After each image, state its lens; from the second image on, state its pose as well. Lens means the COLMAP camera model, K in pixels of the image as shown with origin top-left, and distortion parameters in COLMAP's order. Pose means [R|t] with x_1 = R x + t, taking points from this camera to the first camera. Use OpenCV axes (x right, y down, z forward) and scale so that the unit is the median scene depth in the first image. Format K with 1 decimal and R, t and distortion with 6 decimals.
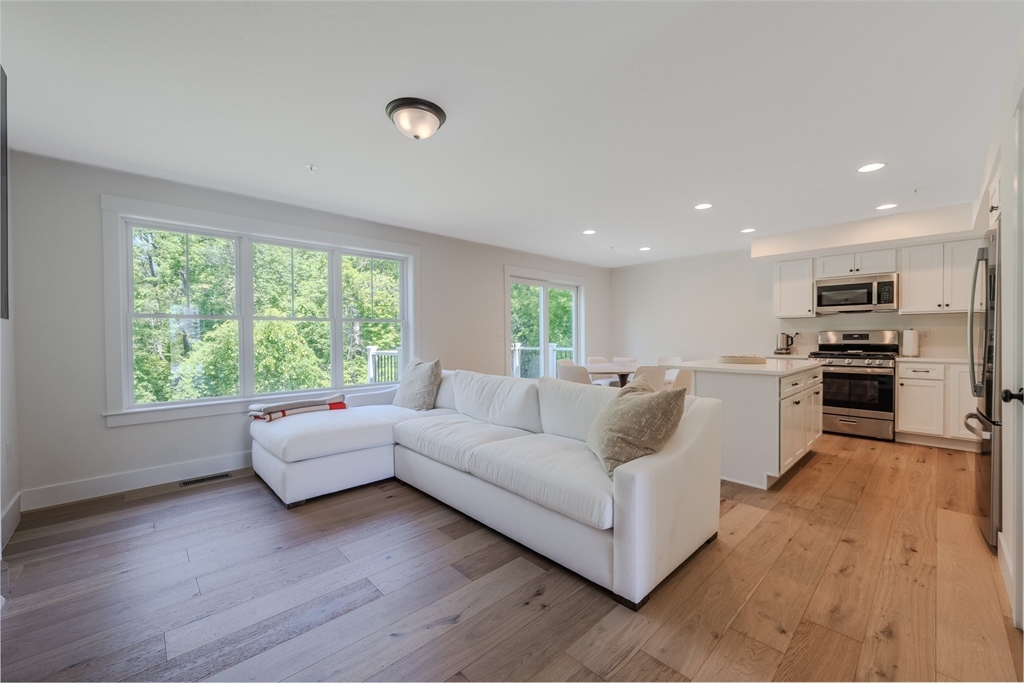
lens RADIAL K [[403.8, 0, 512.0], [0, 403.8, 341.5], [0, 0, 1]] dist [-0.000098, -0.000139]
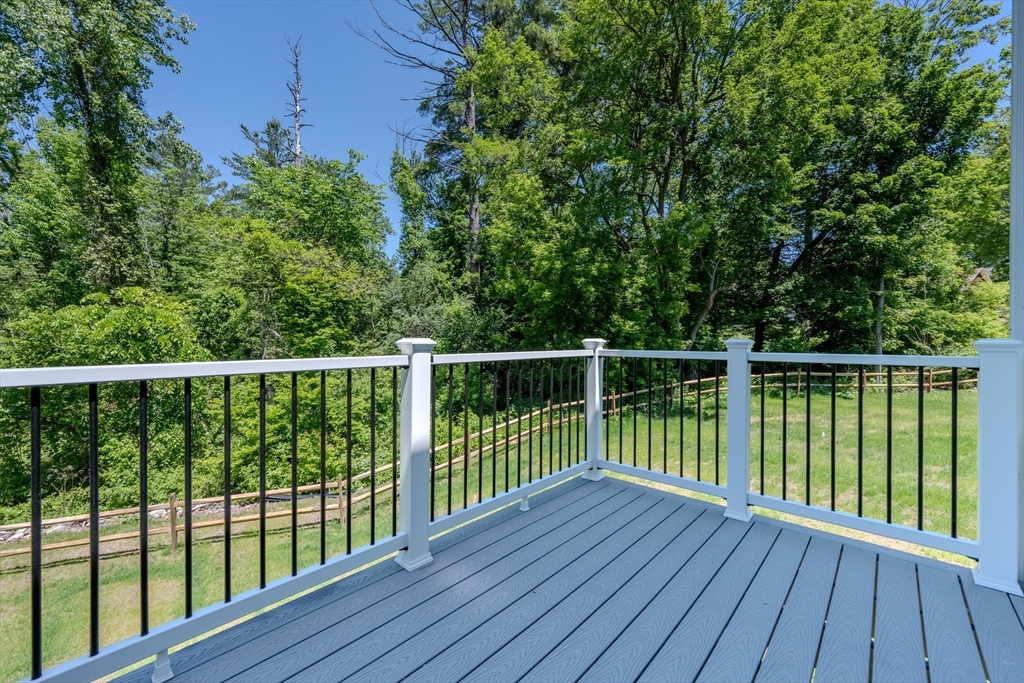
lens RADIAL K [[403.8, 0, 512.0], [0, 403.8, 341.5], [0, 0, 1]] dist [-0.000098, -0.000139]
pose [[0.997545, 0.006814, 0.069700, -0.152309], [-0.006589, 0.999972, -0.003448, 0.017960], [-0.069721, 0.002980, 0.997562, 1.300716]]
